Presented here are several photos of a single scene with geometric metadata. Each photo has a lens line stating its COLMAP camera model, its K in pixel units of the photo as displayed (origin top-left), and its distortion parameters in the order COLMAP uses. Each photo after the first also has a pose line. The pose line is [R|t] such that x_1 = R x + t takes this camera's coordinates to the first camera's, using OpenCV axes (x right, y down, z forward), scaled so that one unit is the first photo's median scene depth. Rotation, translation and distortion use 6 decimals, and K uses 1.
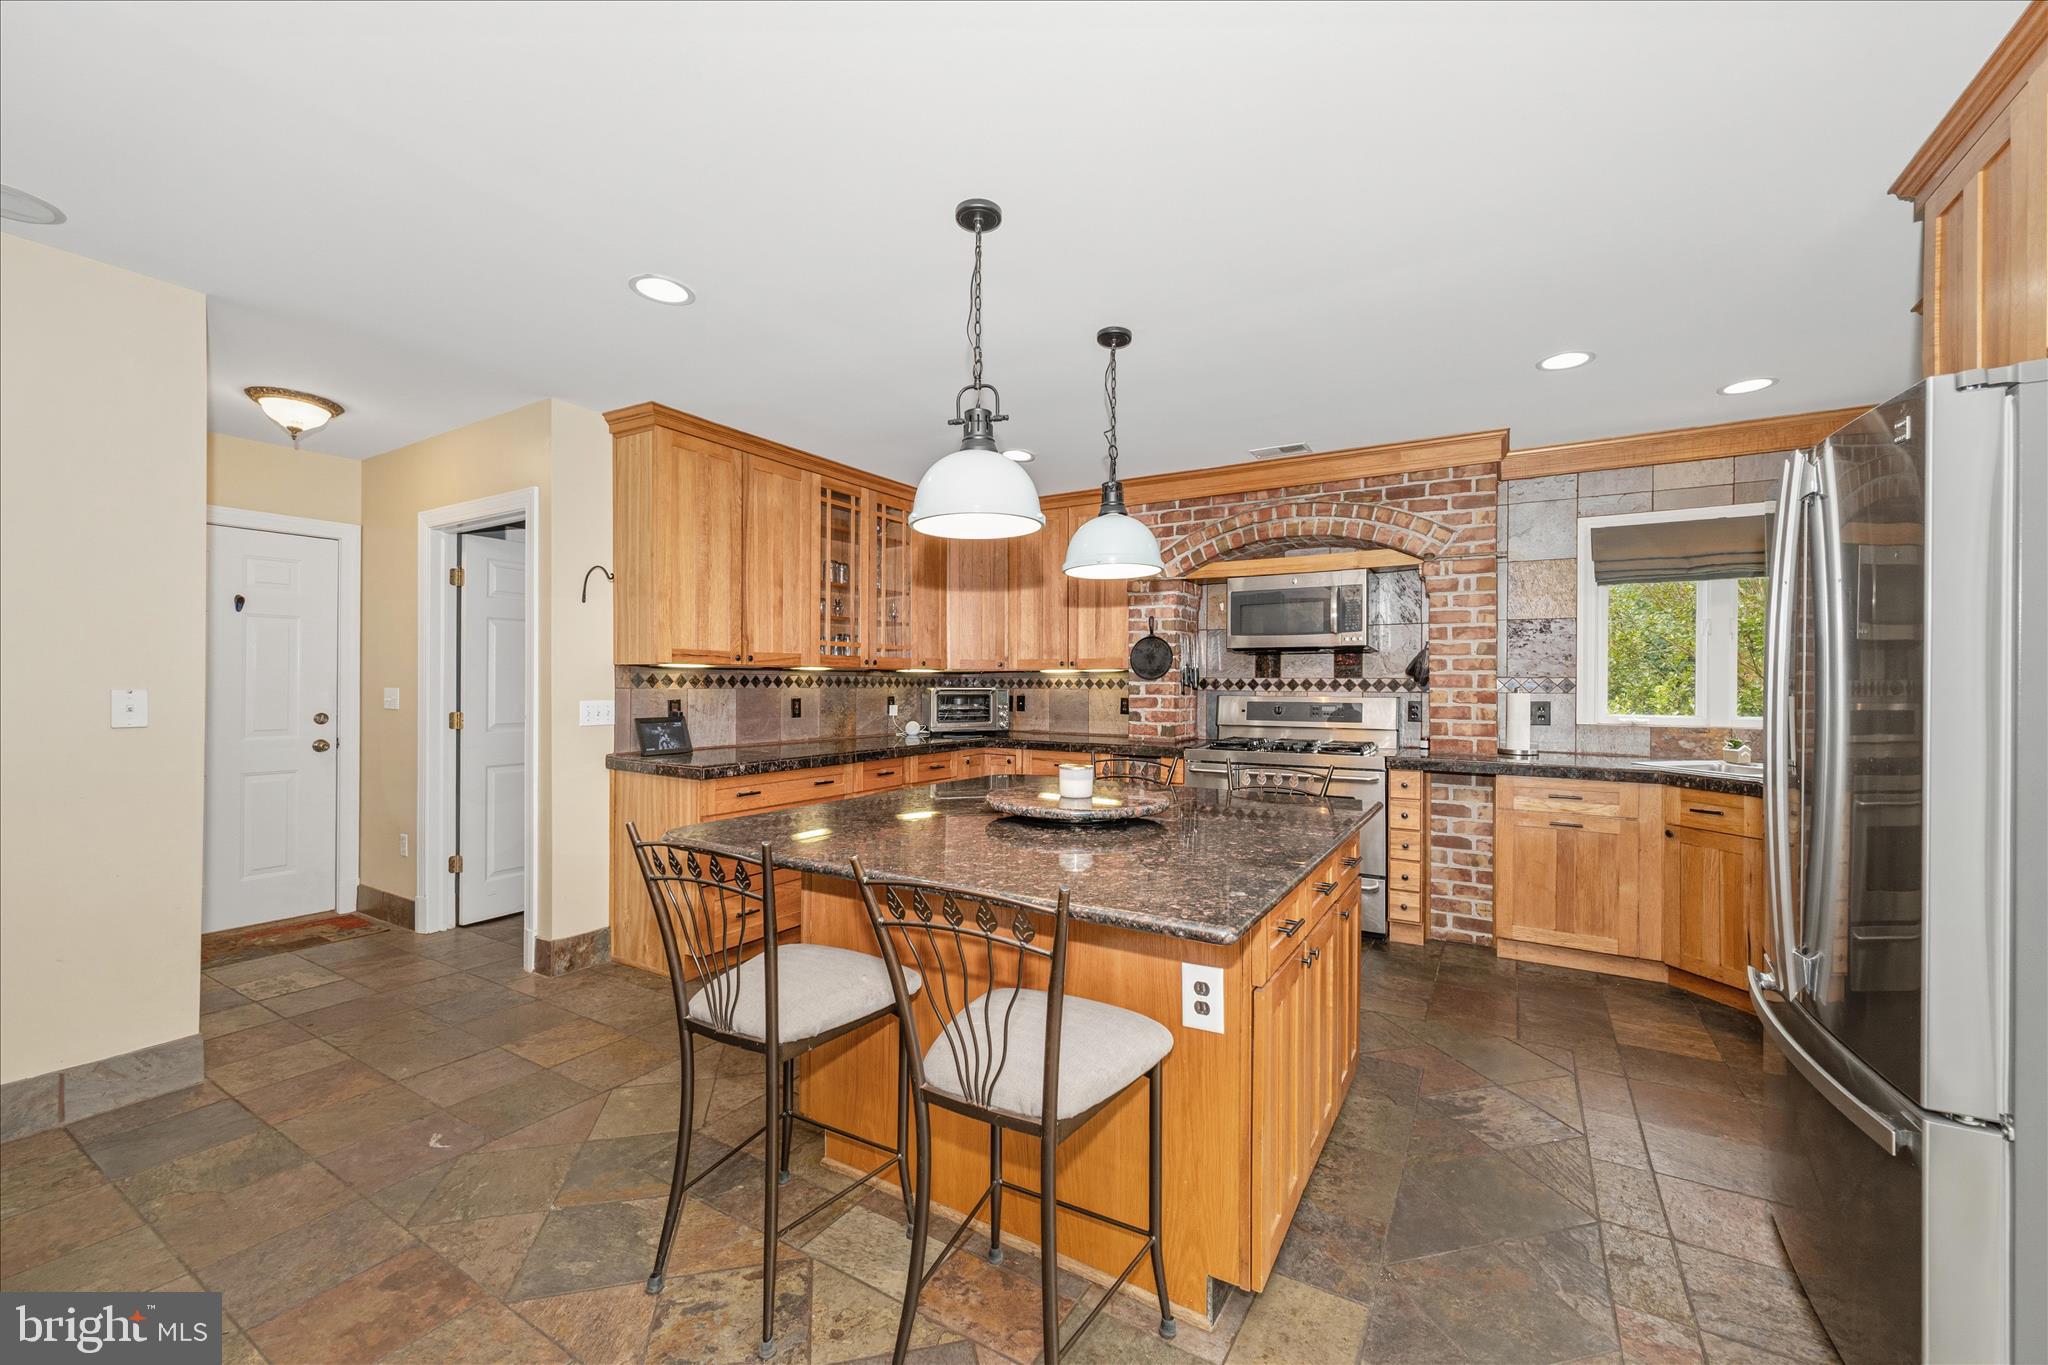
lens RADIAL K [[815.1, 0, 1027.6], [0, 815.1, 676.9], [0, 0, 1]] dist [0.000730, -0.000016]
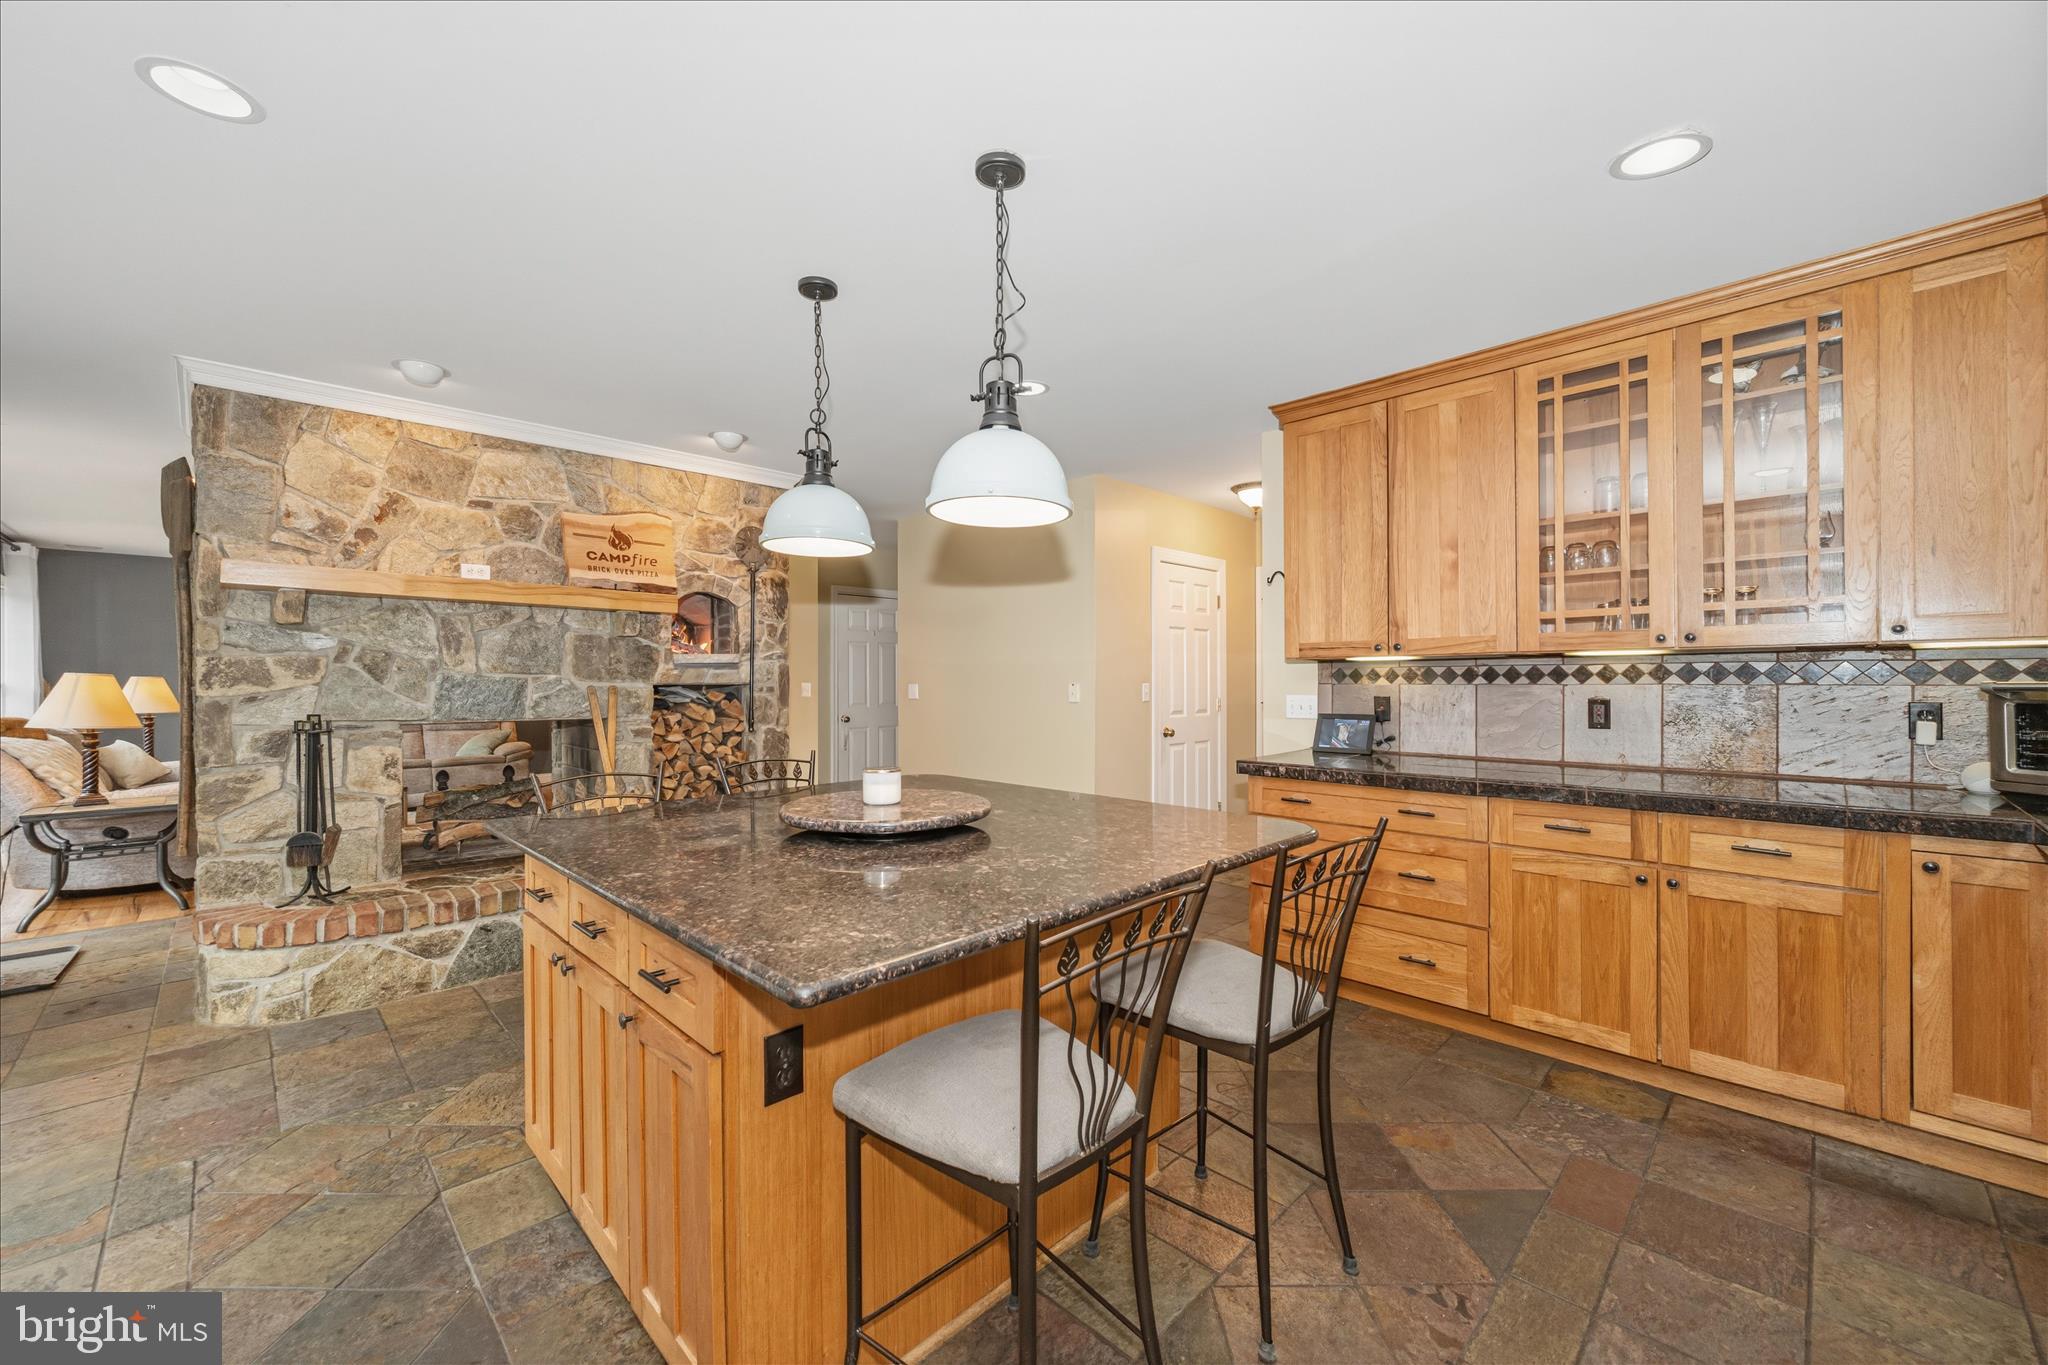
lens RADIAL K [[798.6, 0, 1024.0], [0, 798.6, 682.5], [0, 0, 1]] dist [-0.000470, 0.000051]
pose [[-0.242897, -0.001805, -0.970050, 0.507558], [0.011317, 0.999925, -0.004694, 0.011716], [0.969986, -0.012118, -0.242858, 0.797393]]
